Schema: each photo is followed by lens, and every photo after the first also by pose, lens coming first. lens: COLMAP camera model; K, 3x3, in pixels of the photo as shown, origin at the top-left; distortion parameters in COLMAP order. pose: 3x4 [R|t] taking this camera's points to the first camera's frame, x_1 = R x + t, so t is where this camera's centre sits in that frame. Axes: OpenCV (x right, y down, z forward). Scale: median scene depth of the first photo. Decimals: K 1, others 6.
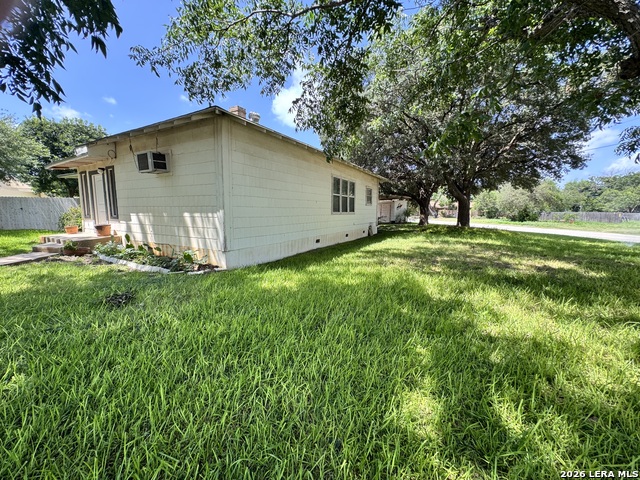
lens RADIAL K [[254.3, 0, 318.5], [0, 254.3, 237.3], [0, 0, 1]] dist [0.007453, -0.001011]
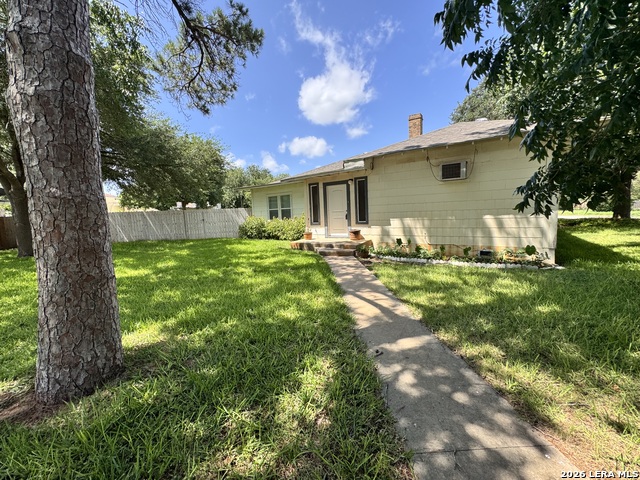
lens RADIAL K [[254.3, 0, 332.5], [0, 254.3, 248.0], [0, 0, 1]] dist [0.007453, -0.001011]
pose [[0.998687, -0.039150, -0.033036, -1.962322], [0.040448, 0.998398, 0.039568, -0.045049], [0.031434, -0.040852, 0.998671, -0.238740]]
